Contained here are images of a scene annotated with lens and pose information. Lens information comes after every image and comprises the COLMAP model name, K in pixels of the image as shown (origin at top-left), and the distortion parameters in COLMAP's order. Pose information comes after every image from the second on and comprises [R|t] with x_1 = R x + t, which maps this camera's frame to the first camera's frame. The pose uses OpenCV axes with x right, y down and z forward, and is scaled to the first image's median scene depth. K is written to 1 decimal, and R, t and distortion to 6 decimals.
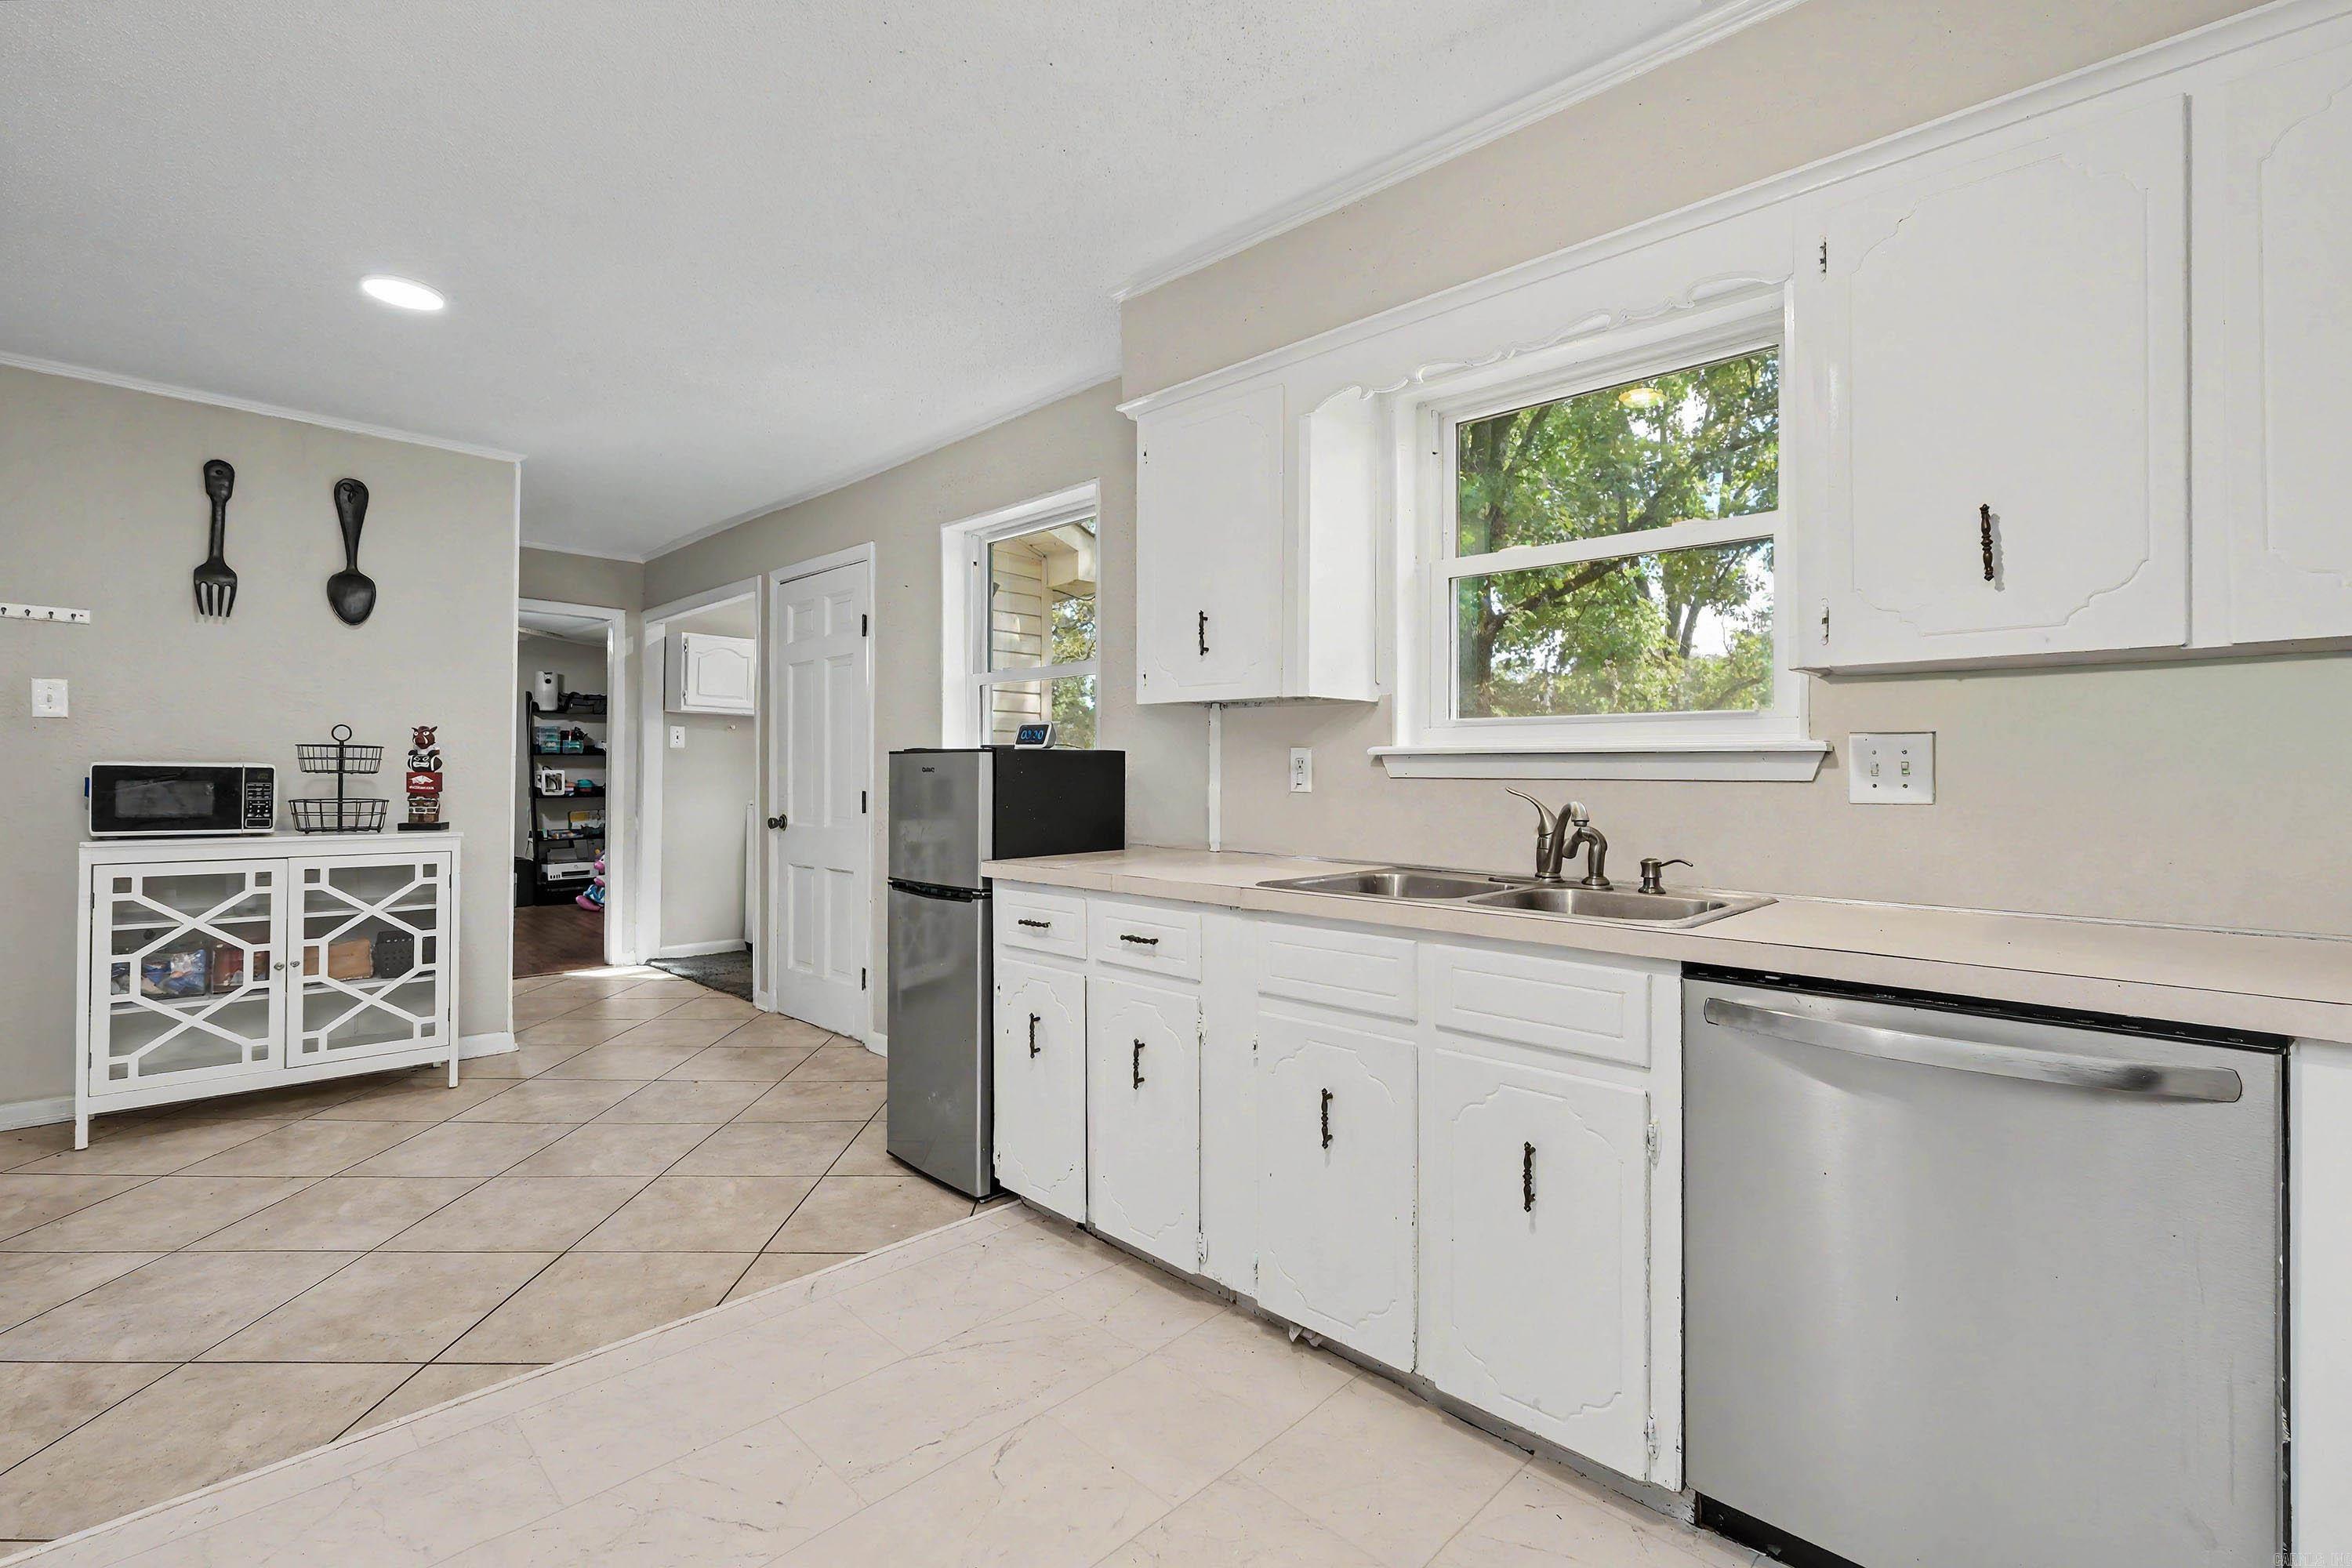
lens RADIAL K [[1042.0, 0, 1172.6], [0, 1042.0, 764.0], [0, 0, 1]] dist [-0.004463, -0.000475]
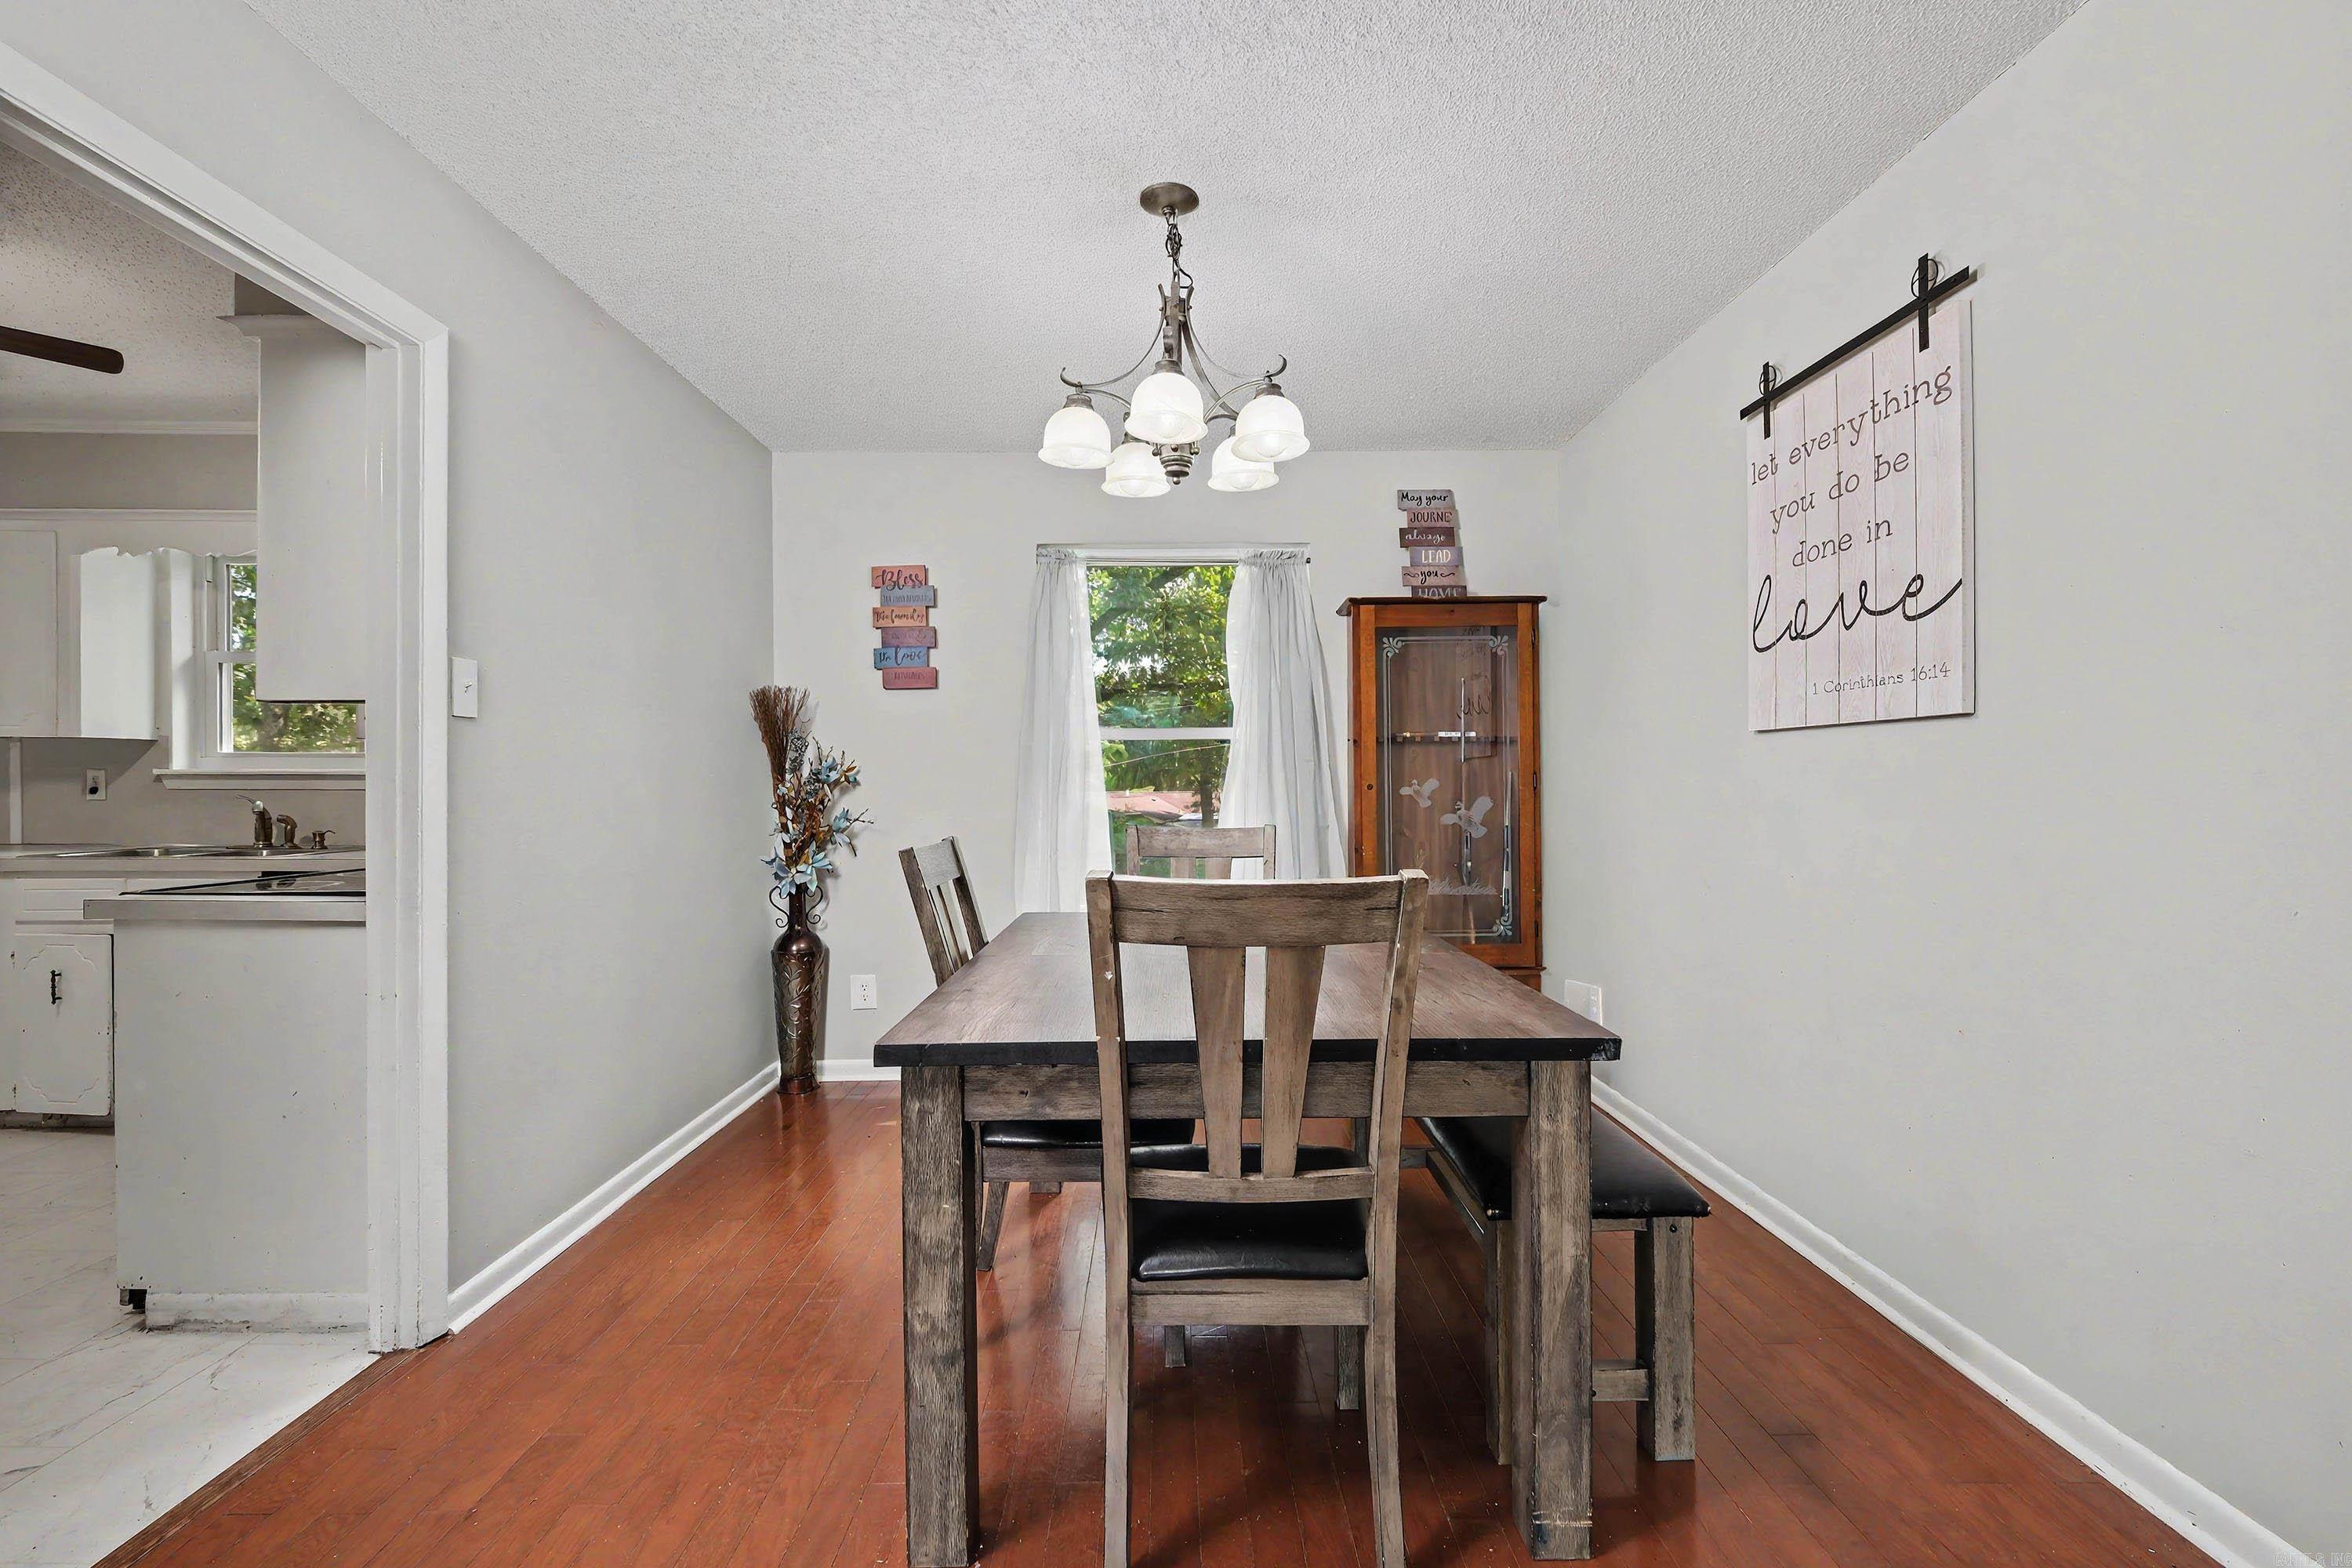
lens RADIAL K [[1042.0, 0, 1172.4], [0, 1042.0, 788.2], [0, 0, 1]] dist [-0.004463, -0.000475]
pose [[0.710658, -0.008971, 0.703481, 0.185495], [-0.001640, 0.999895, 0.014407, -0.013785], [-0.703536, -0.011392, 0.710568, -1.161542]]
